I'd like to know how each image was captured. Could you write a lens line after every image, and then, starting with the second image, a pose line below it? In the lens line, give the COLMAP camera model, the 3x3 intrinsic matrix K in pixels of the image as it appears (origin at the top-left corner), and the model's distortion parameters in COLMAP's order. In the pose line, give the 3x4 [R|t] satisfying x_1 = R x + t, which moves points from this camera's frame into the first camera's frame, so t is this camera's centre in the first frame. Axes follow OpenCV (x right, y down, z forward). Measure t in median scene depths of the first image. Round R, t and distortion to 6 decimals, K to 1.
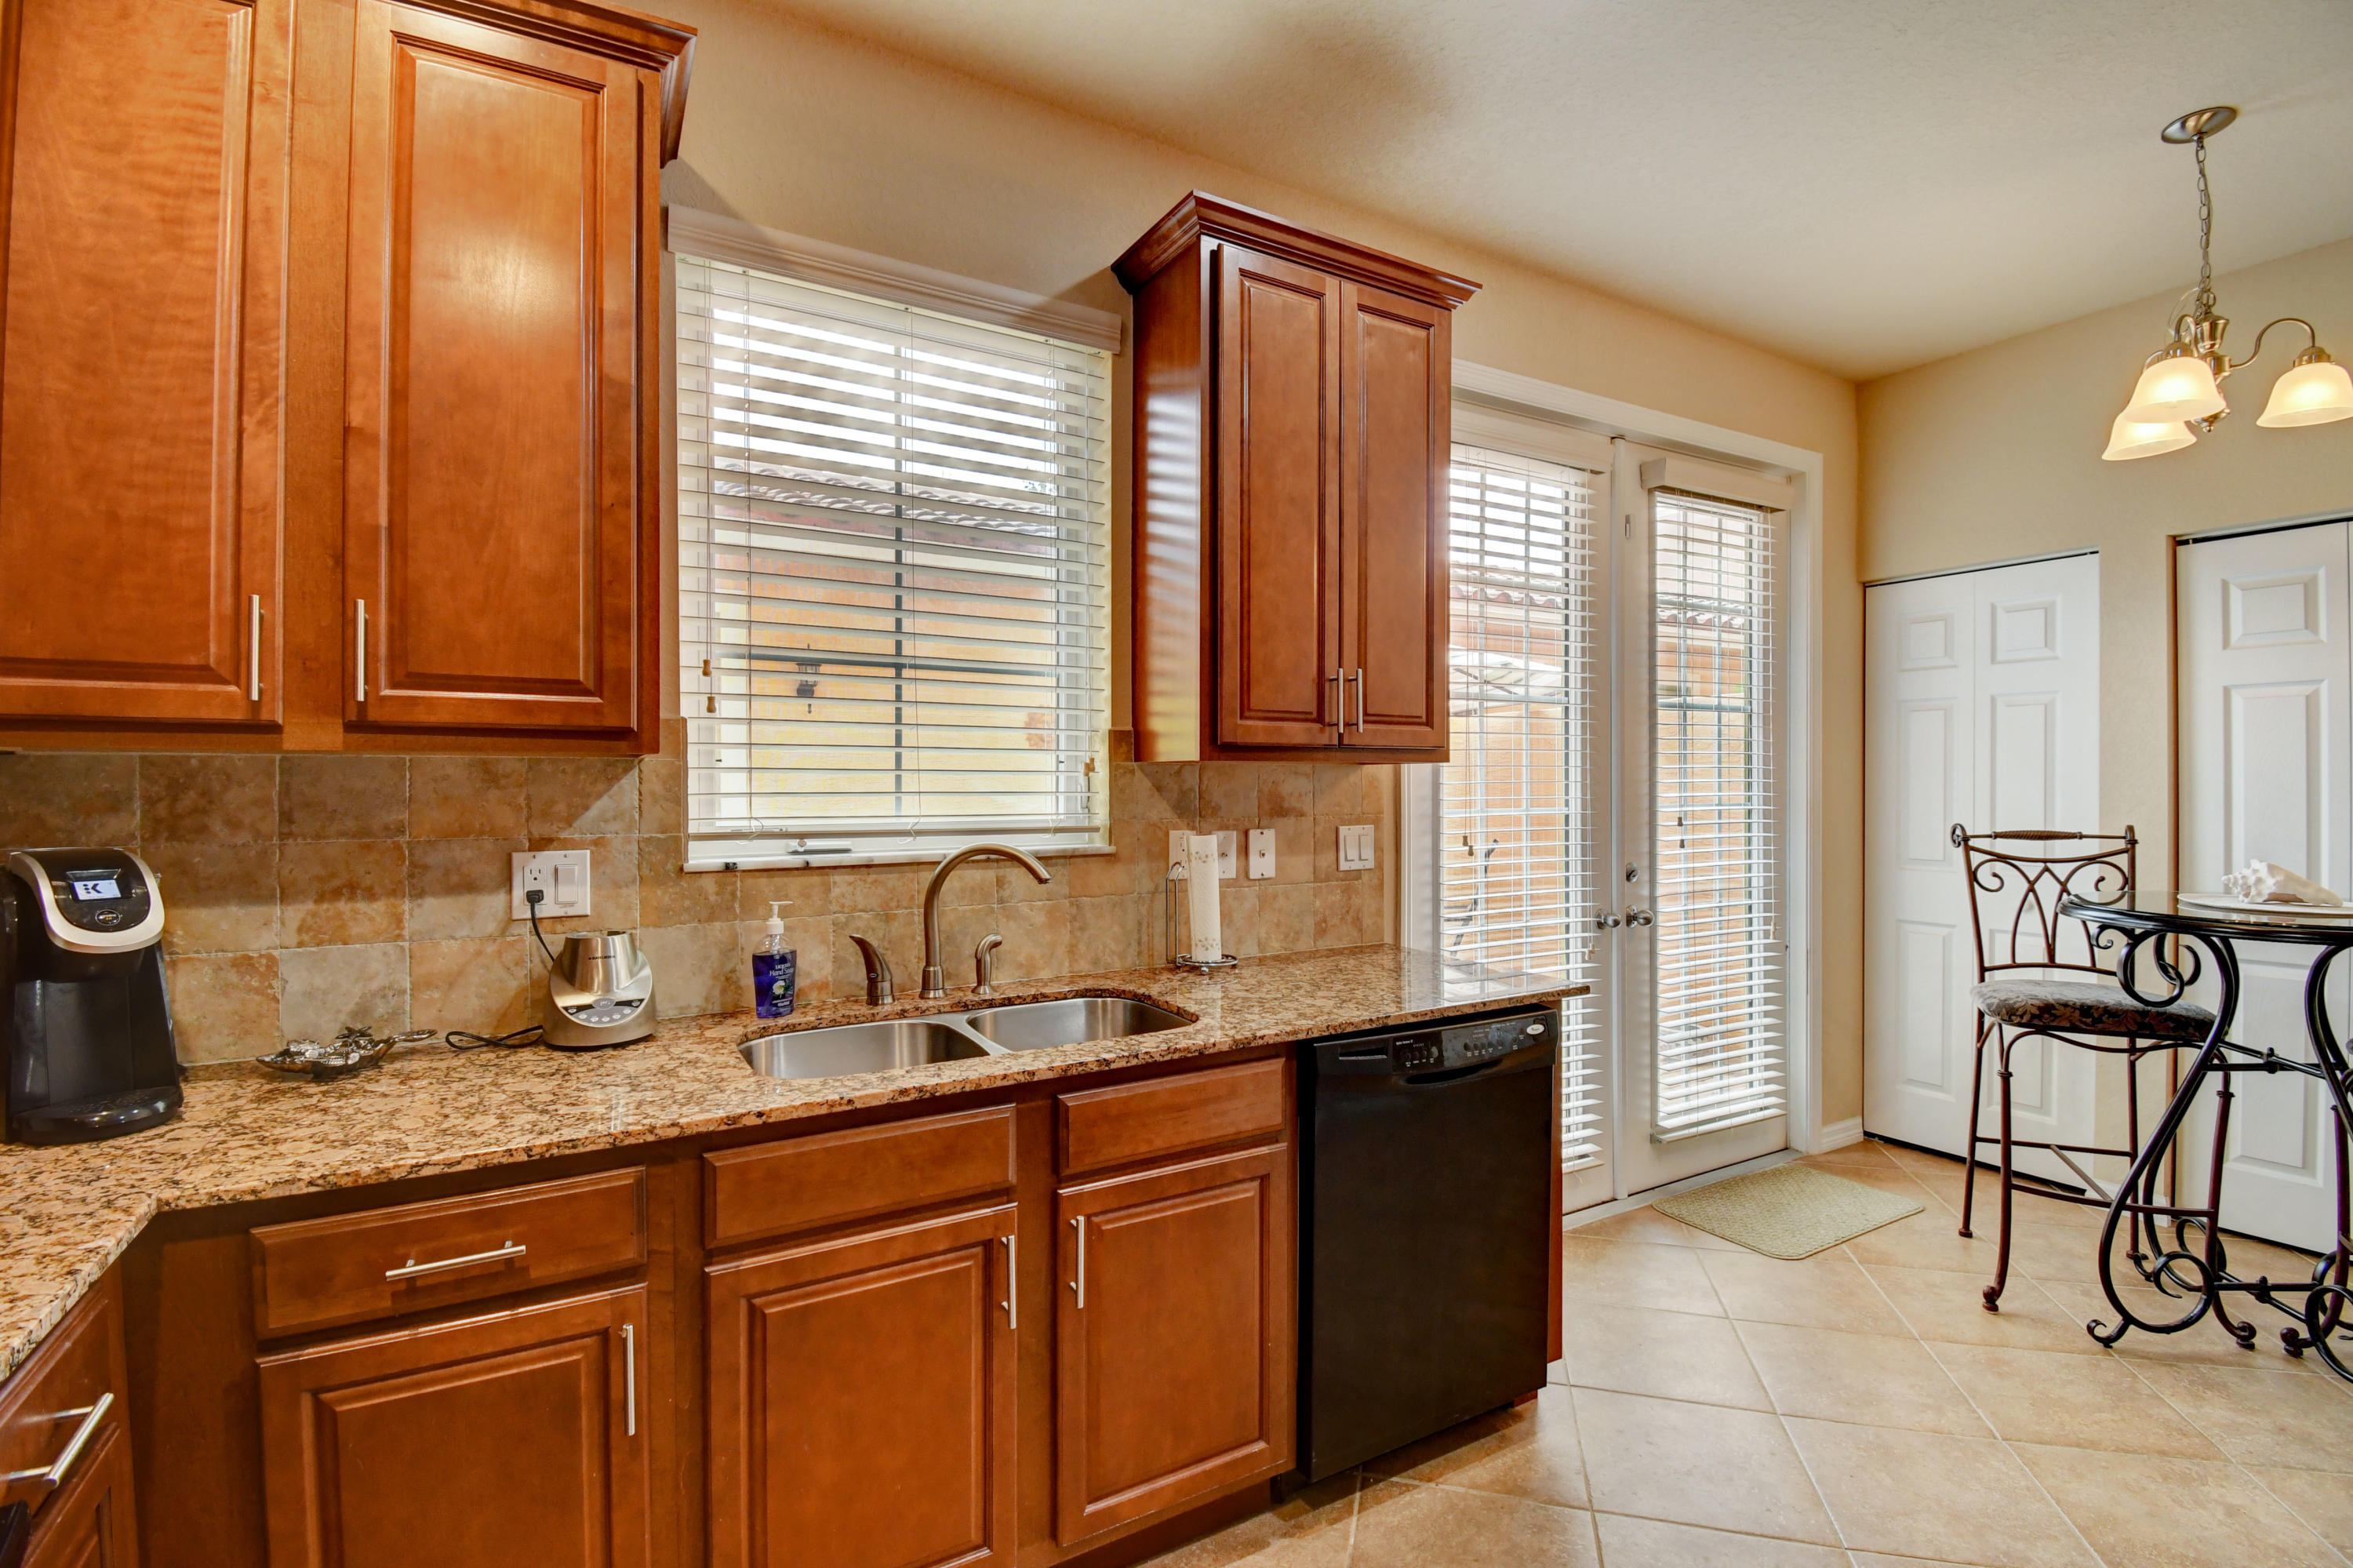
lens RADIAL K [[1044.3, 0, 1172.6], [0, 1044.3, 787.9], [0, 0, 1]] dist [0.020138, -0.026189]
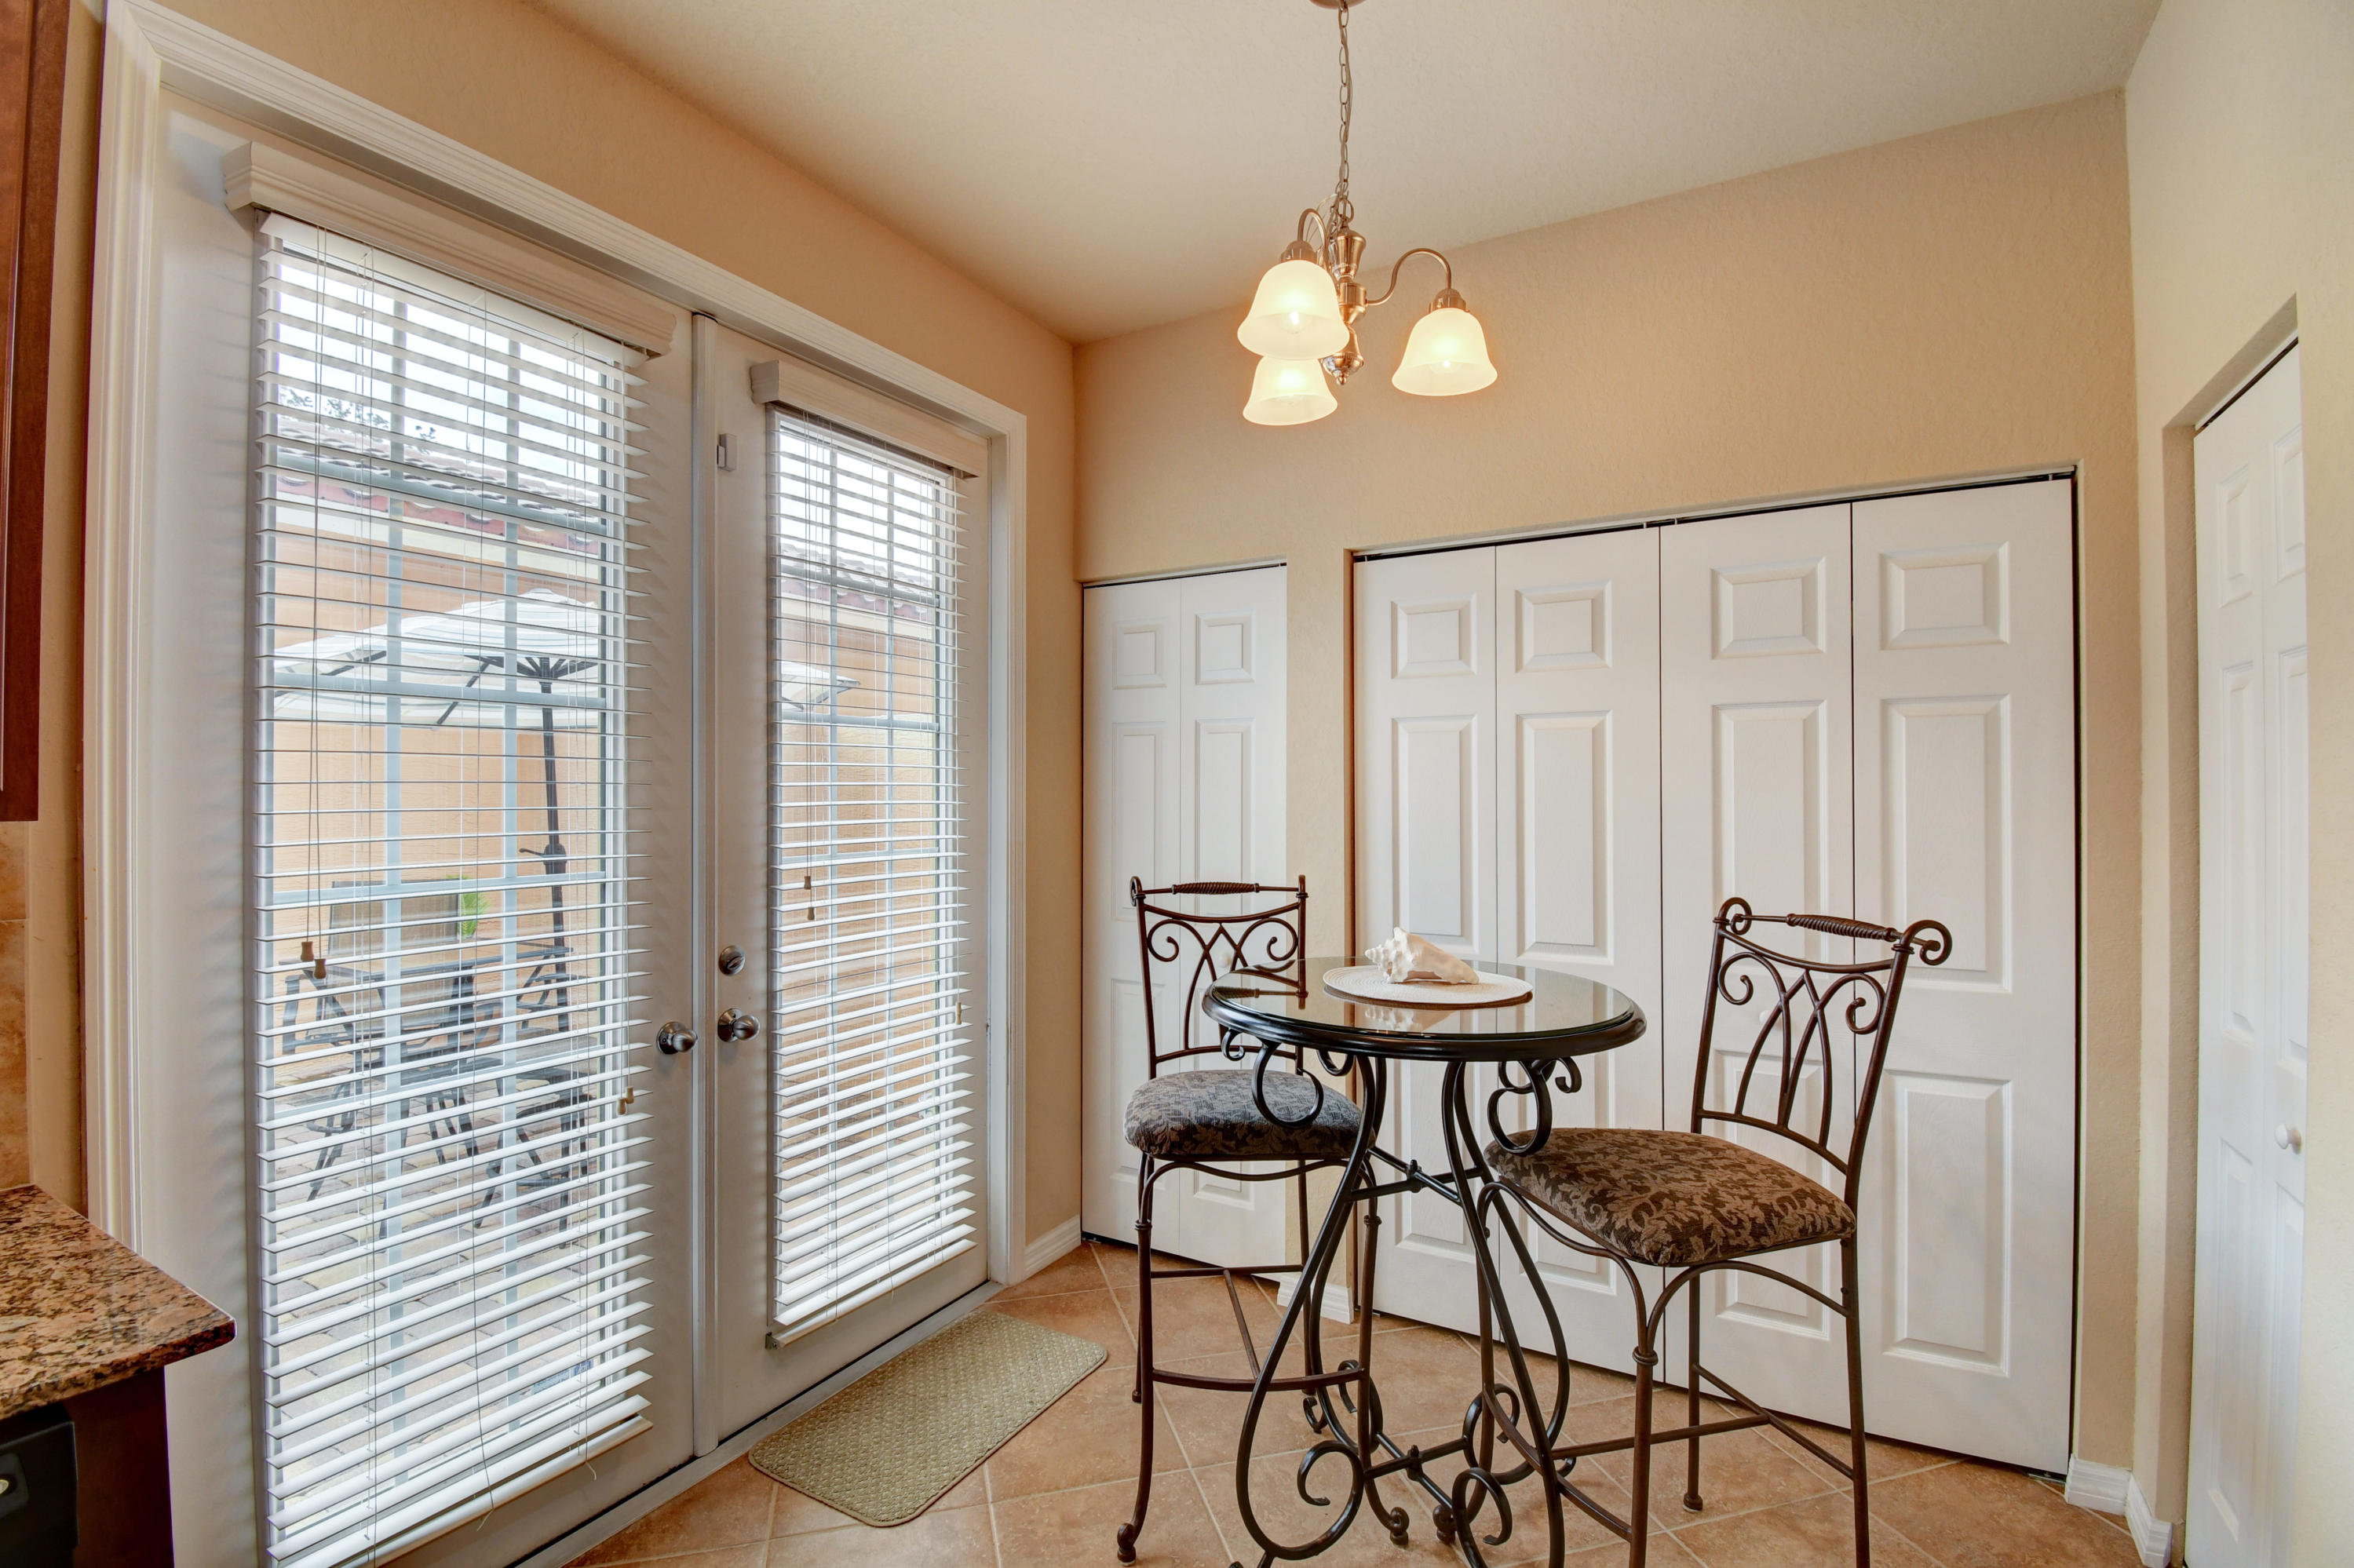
lens RADIAL K [[1044.6, 0, 1173.1], [0, 1044.6, 787.9], [0, 0, 1]] dist [0.020138, -0.026189]
pose [[0.865289, 0.004518, 0.501253, 0.348716], [-0.000400, 0.999965, -0.008322, -0.026247], [-0.501273, 0.007000, 0.865261, 0.270198]]
